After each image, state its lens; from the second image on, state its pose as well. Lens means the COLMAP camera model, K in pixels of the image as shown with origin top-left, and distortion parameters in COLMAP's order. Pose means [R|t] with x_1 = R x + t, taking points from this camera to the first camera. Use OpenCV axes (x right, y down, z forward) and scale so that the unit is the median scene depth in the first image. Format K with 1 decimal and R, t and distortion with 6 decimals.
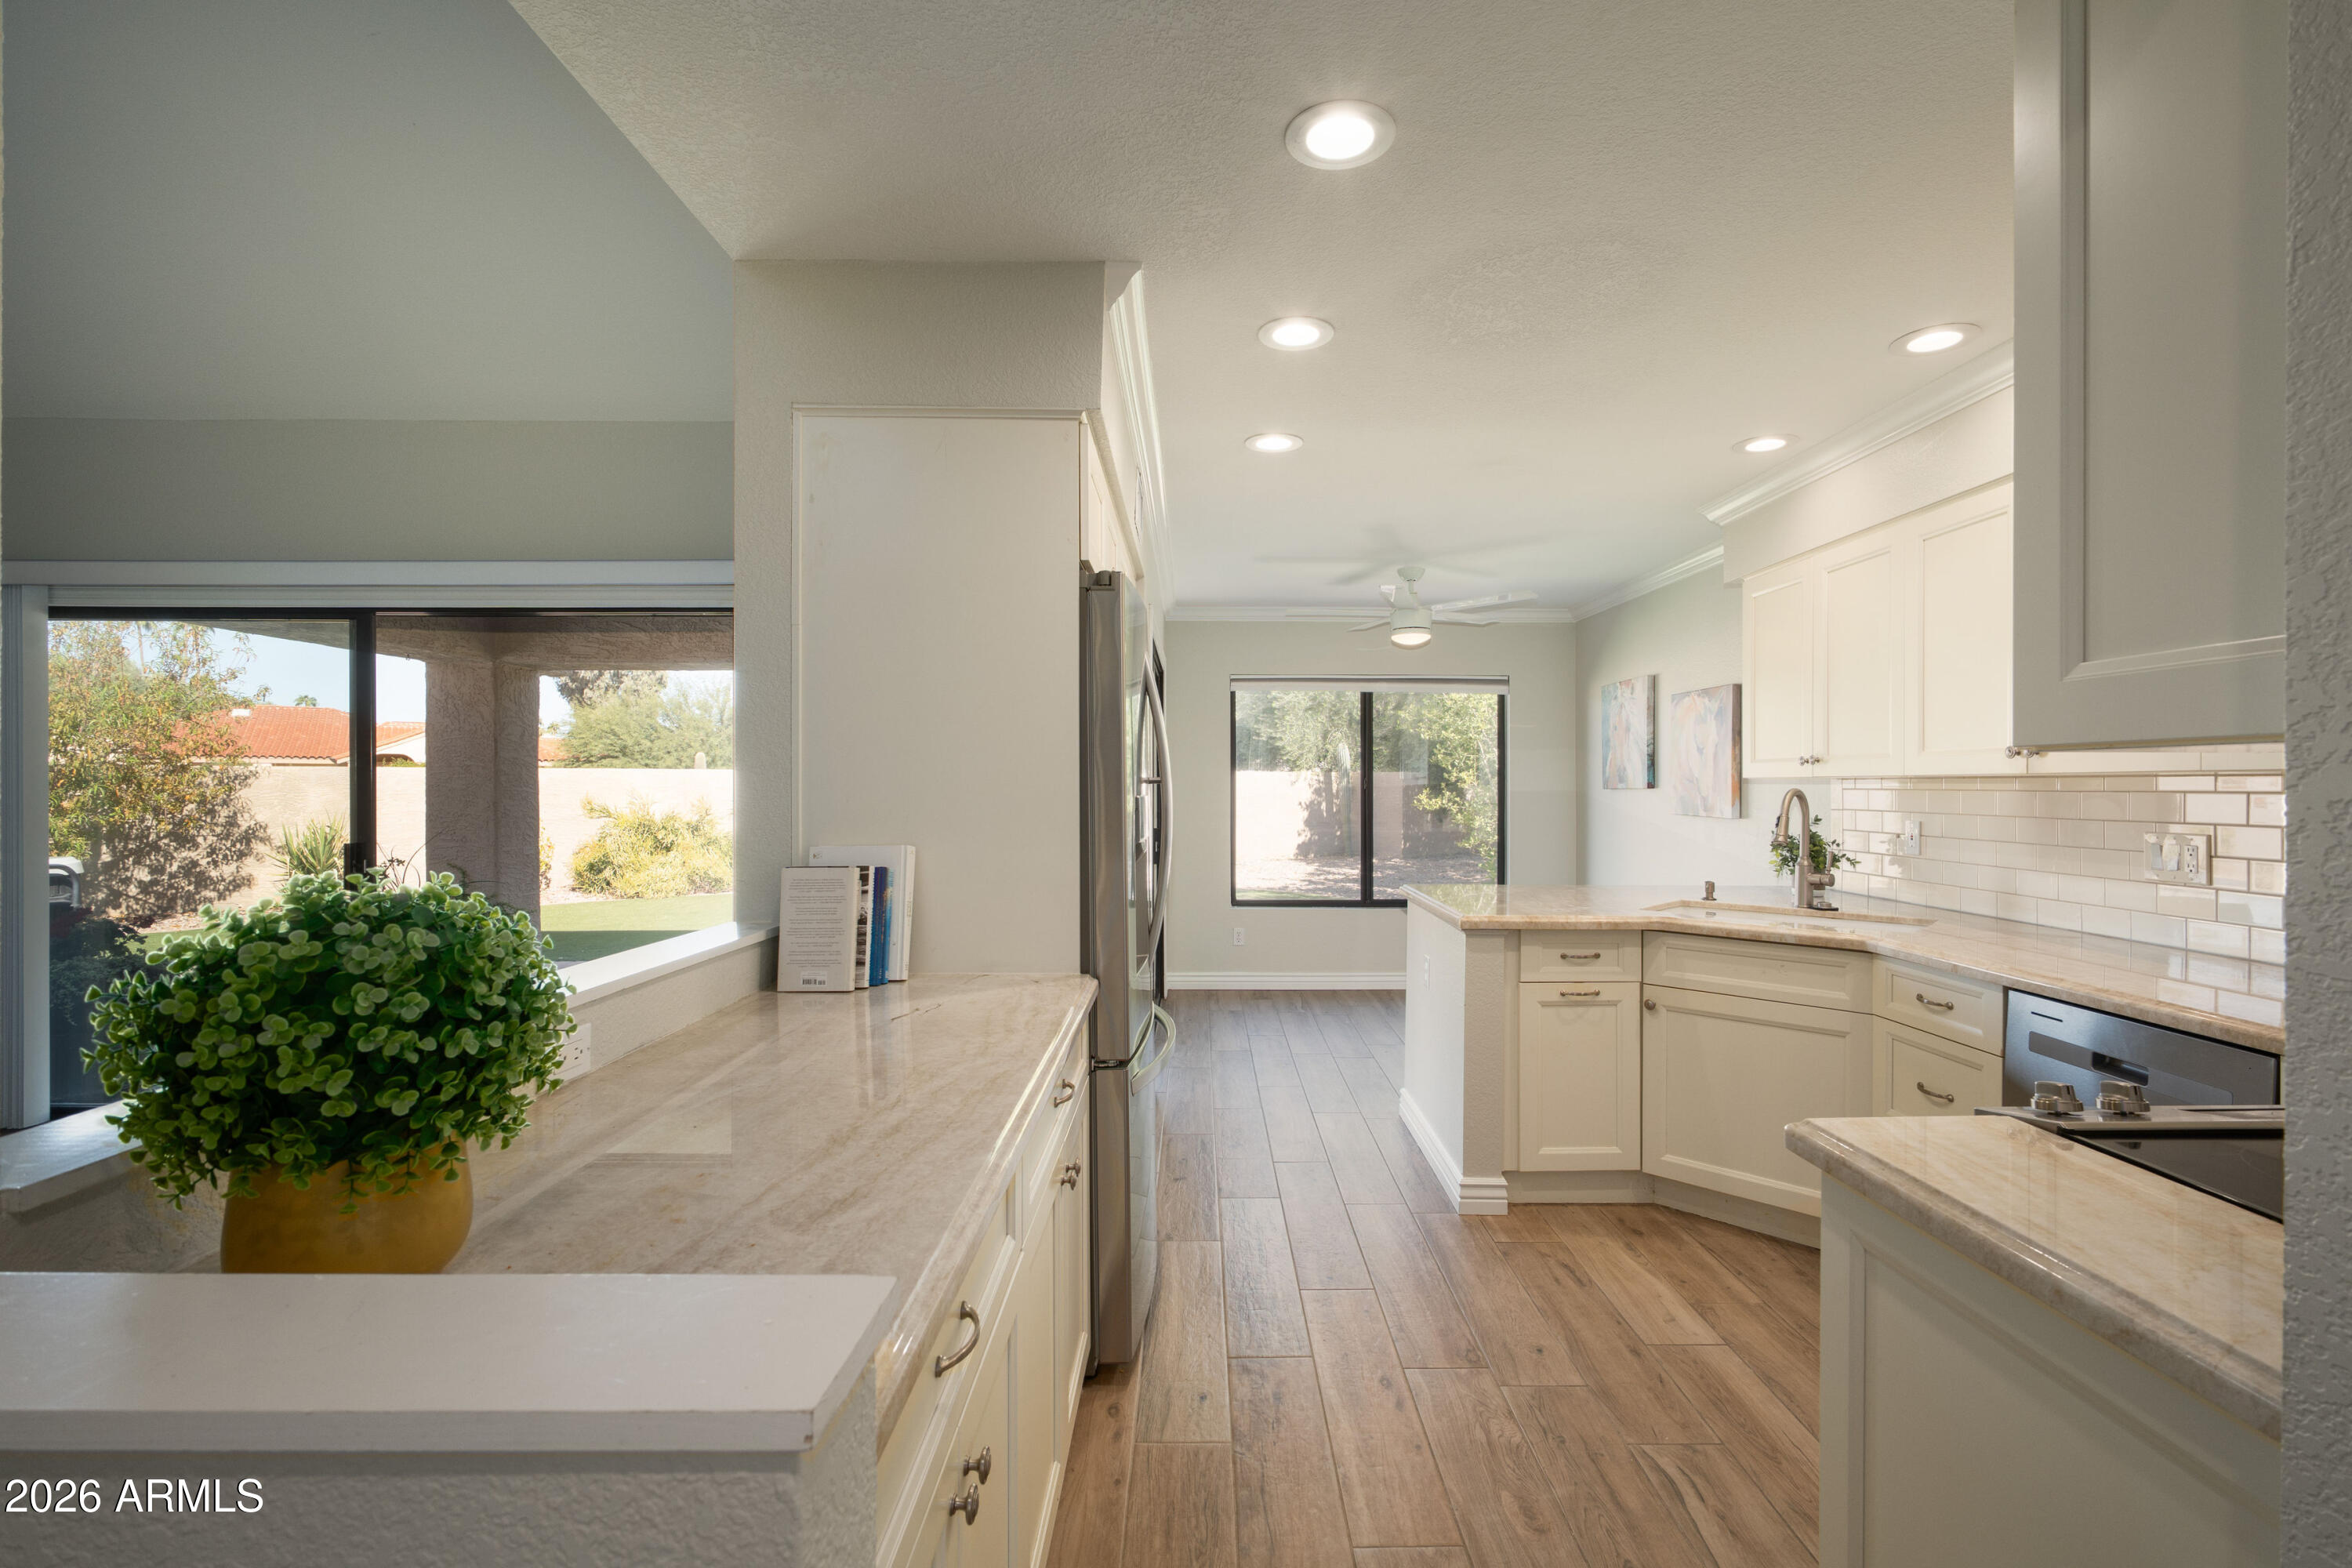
lens RADIAL K [[1053.5, 0, 1181.4], [0, 1053.5, 778.4], [0, 0, 1]] dist [-0.004494, -0.000066]
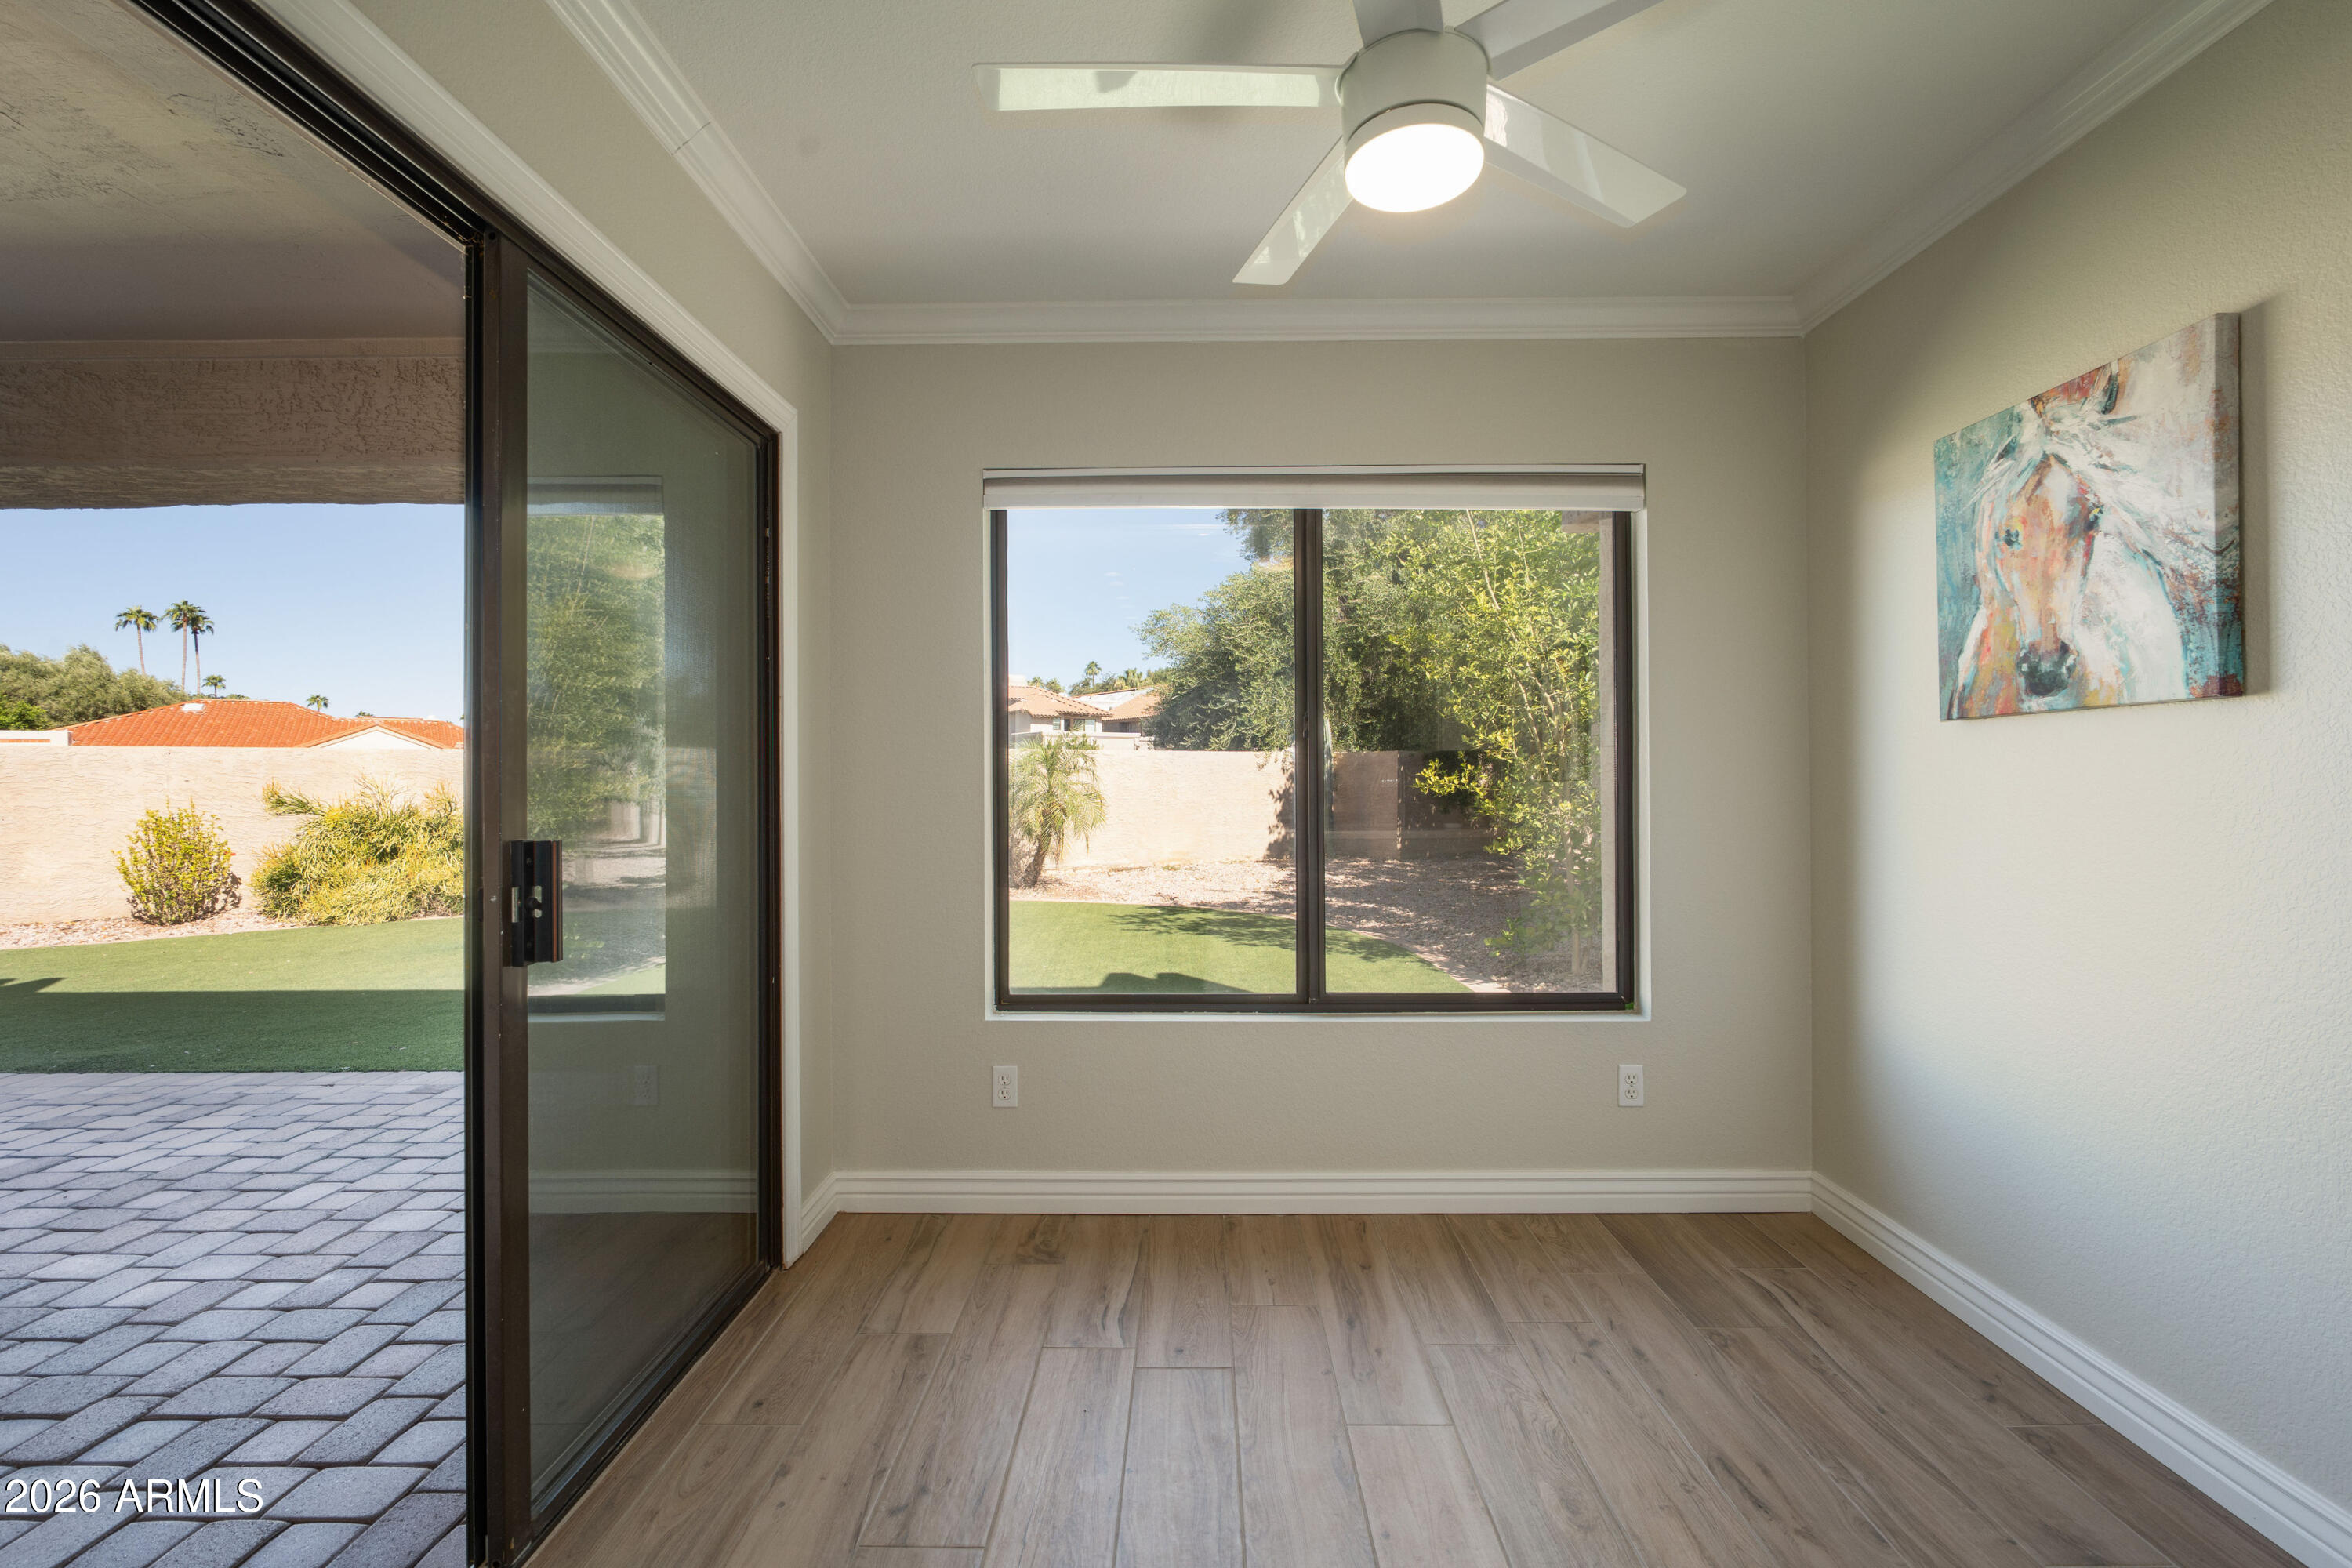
lens RADIAL K [[1053.5, 0, 1175.2], [0, 1053.5, 774.9], [0, 0, 1]] dist [-0.004494, -0.000066]
pose [[0.999981, -0.004351, -0.004322, 0.075536], [0.004360, 0.999988, 0.002079, 0.014959], [0.004313, -0.002098, 0.999988, 0.347433]]
